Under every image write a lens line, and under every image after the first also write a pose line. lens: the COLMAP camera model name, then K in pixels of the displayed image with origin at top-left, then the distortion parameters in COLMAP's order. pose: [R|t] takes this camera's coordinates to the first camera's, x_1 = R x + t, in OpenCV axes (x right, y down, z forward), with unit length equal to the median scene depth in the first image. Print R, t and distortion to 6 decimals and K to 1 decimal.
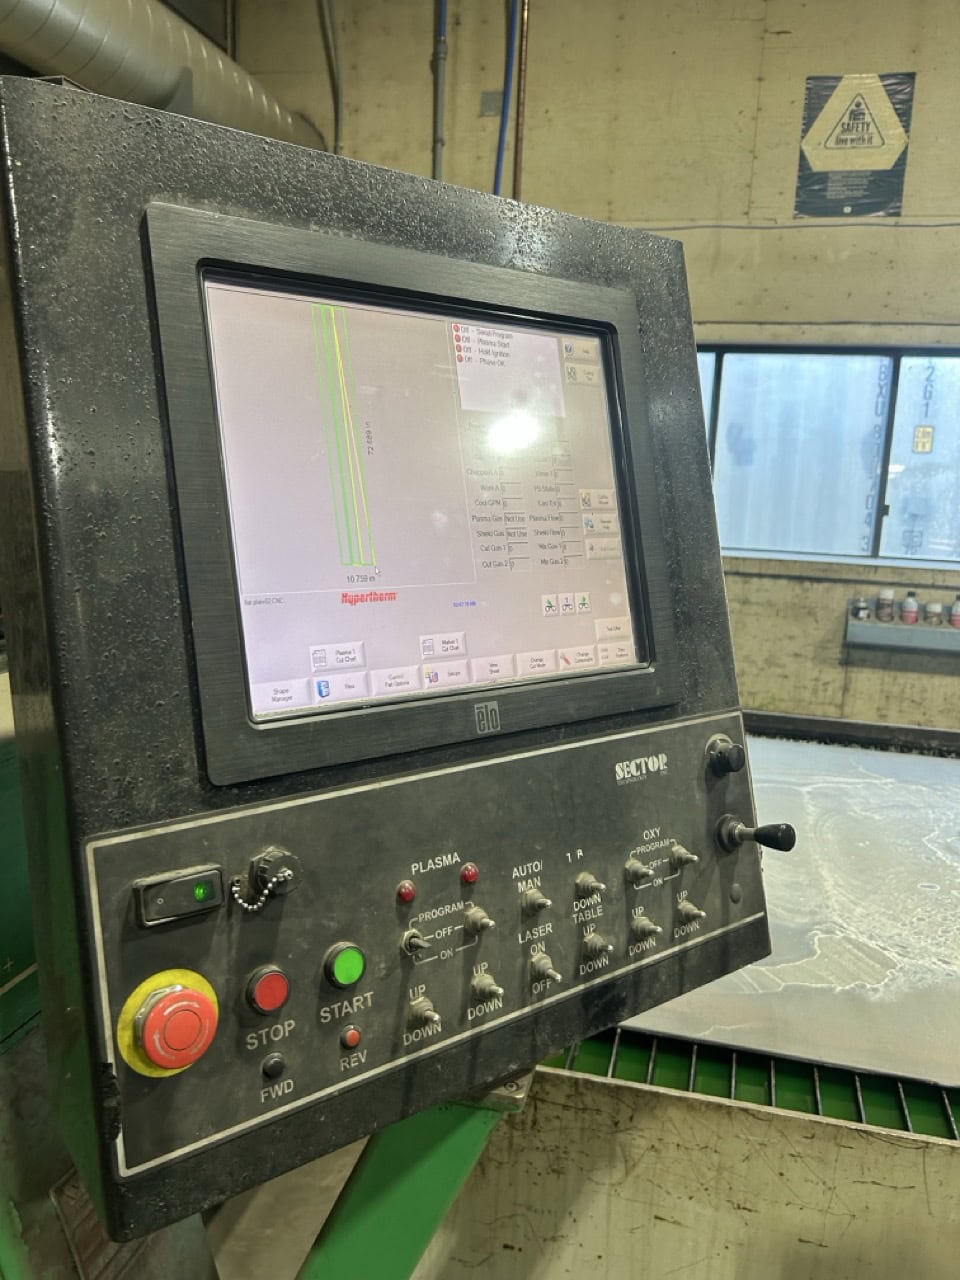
lens RADIAL K [[974.7, 0, 485.5], [0, 974.7, 615.9], [0, 0, 1]] dist [0.049493, -0.039563]
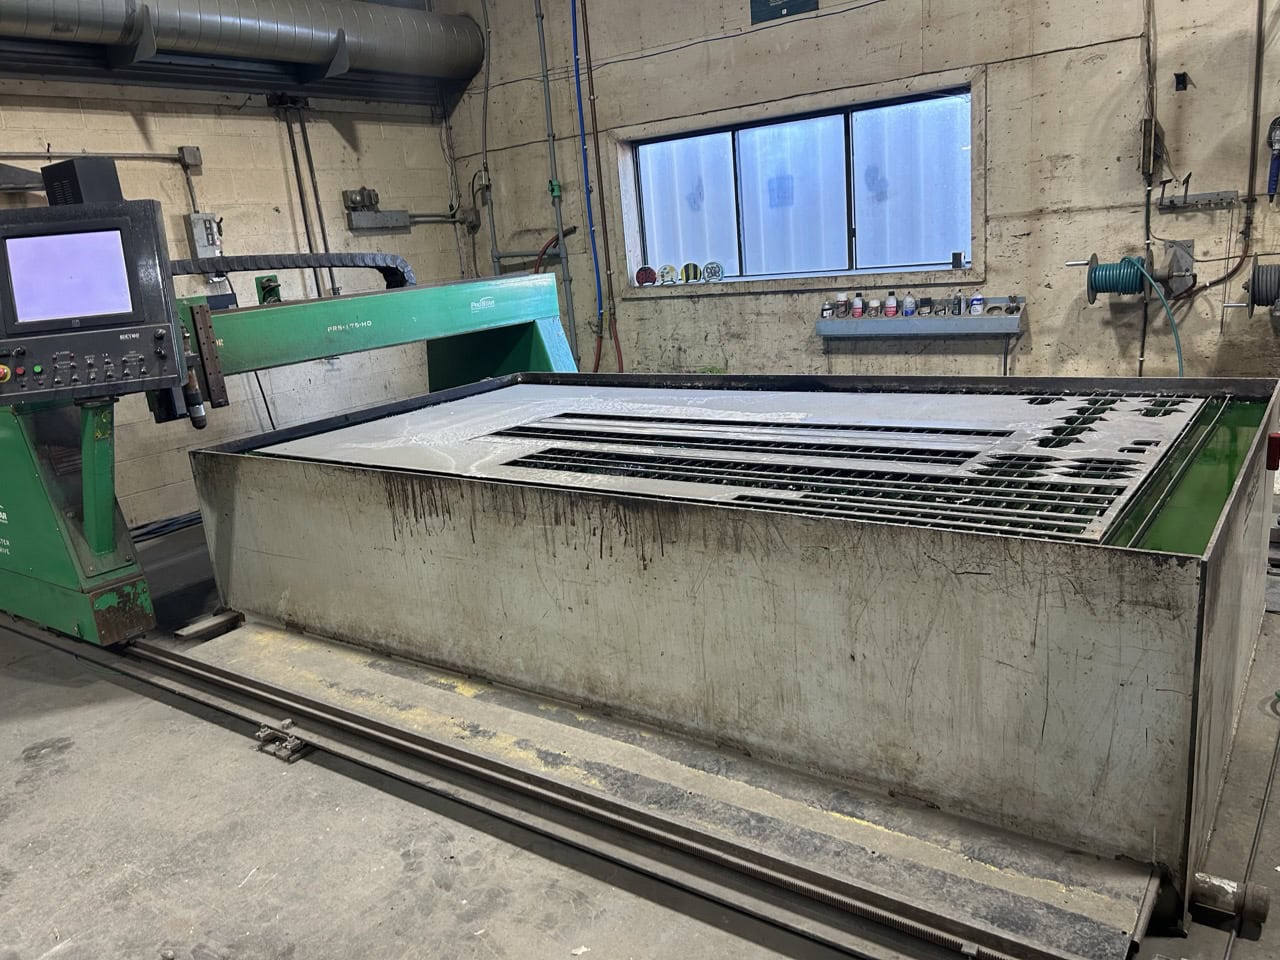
lens RADIAL K [[974.7, 0, 631.0], [0, 974.7, 479.4], [0, 0, 1]] dist [0.049493, -0.039563]
pose [[0.911692, -0.025852, -0.410060, 0.709477], [0.063571, 0.994876, 0.078615, 0.105696], [0.405927, -0.097740, 0.908664, -0.371963]]
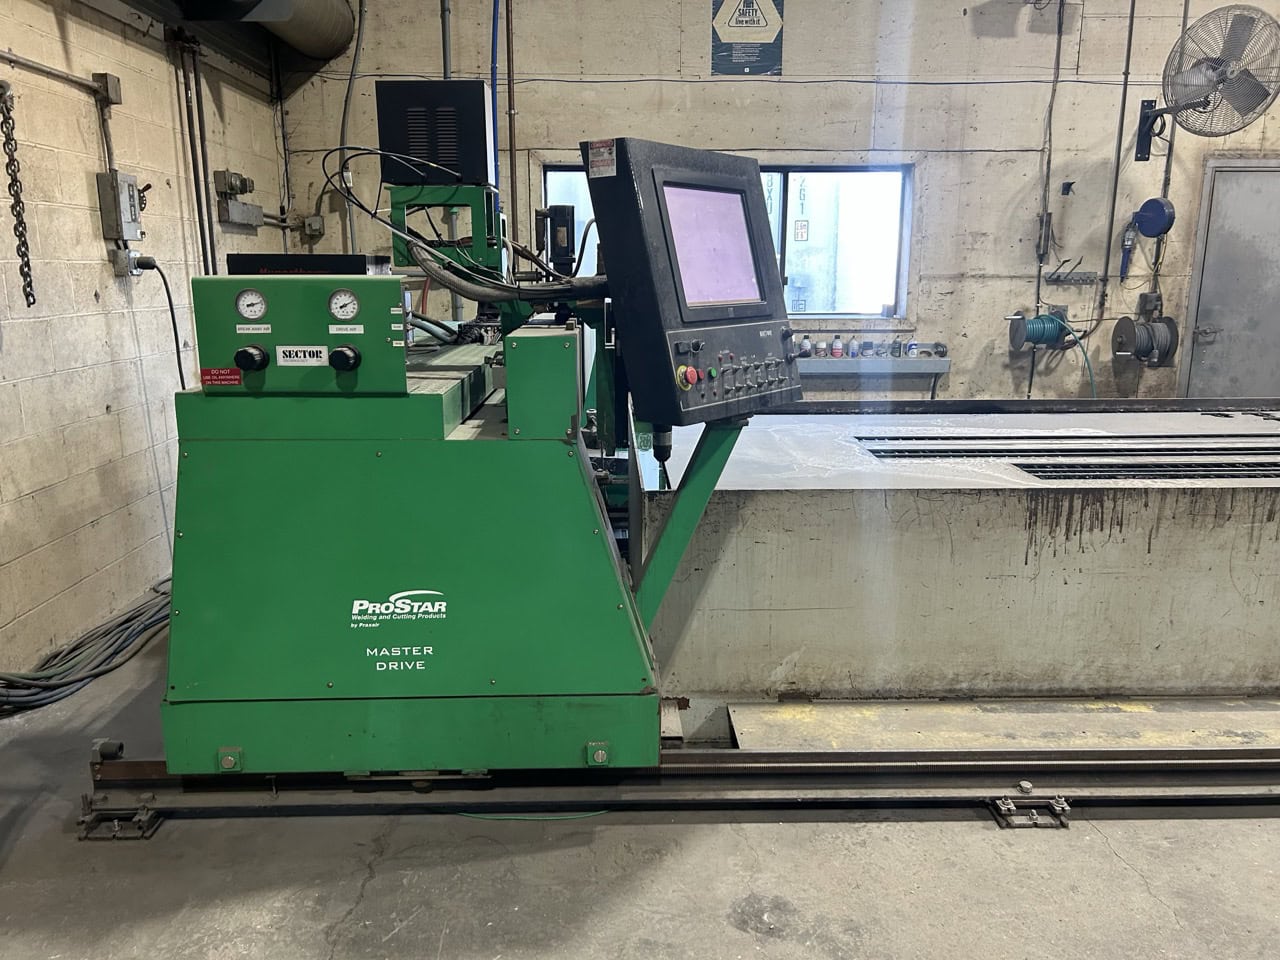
lens RADIAL K [[974.7, 0, 626.4], [0, 974.7, 471.4], [0, 0, 1]] dist [0.049493, -0.039563]
pose [[0.966237, -0.094708, 0.239619, -0.200573], [0.082692, 0.994783, 0.059734, 0.069871], [-0.244026, -0.037902, 0.969028, -0.366401]]
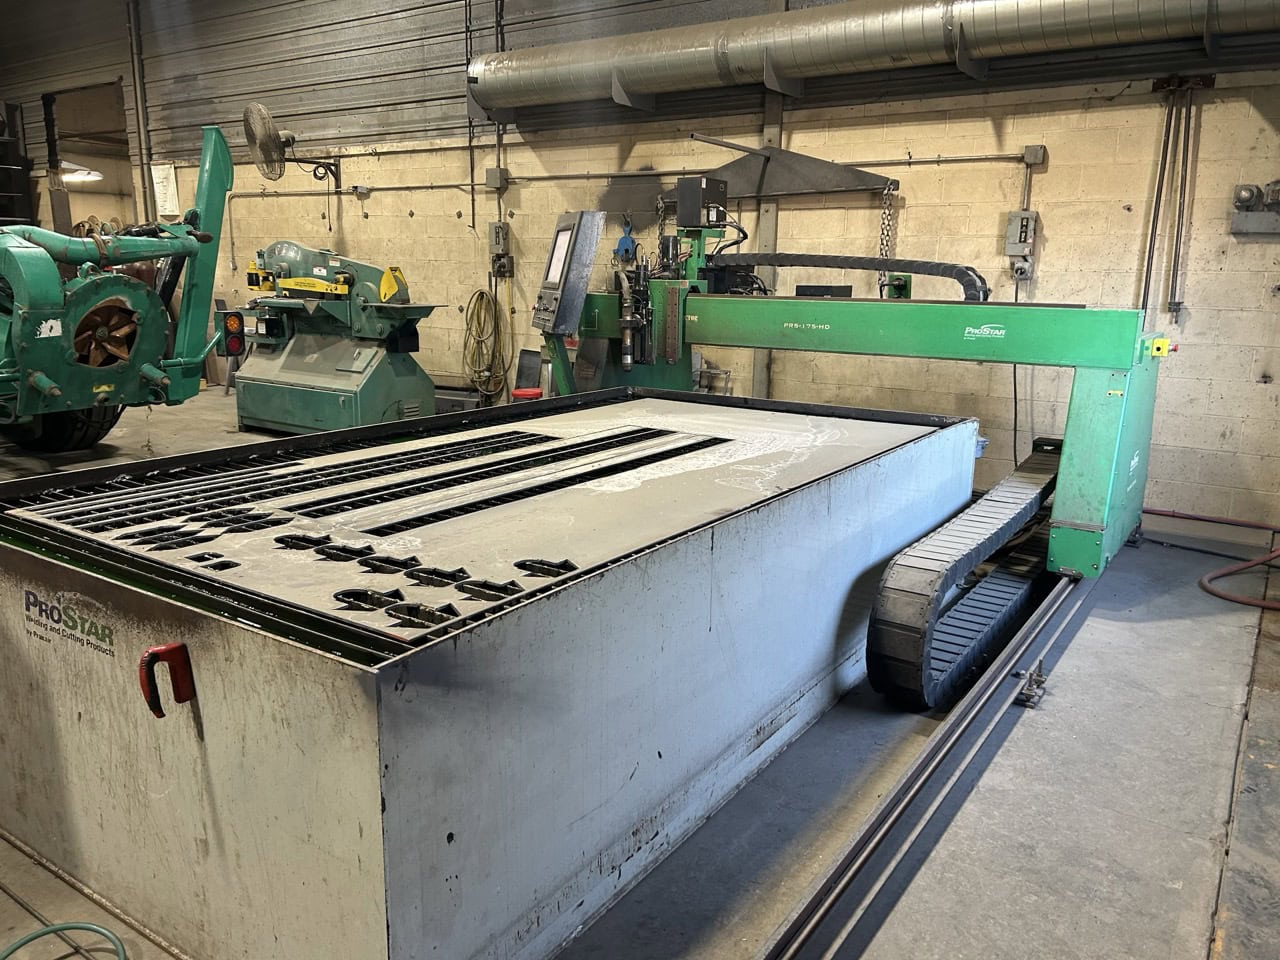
lens RADIAL K [[974.7, 0, 639.5], [0, 974.7, 469.9], [0, 0, 1]] dist [0.049493, -0.039563]
pose [[-0.348739, 0.141031, -0.926548, 1.151153], [-0.183487, 0.959208, 0.215064, -0.045393], [0.919083, 0.245011, -0.308636, 0.711932]]
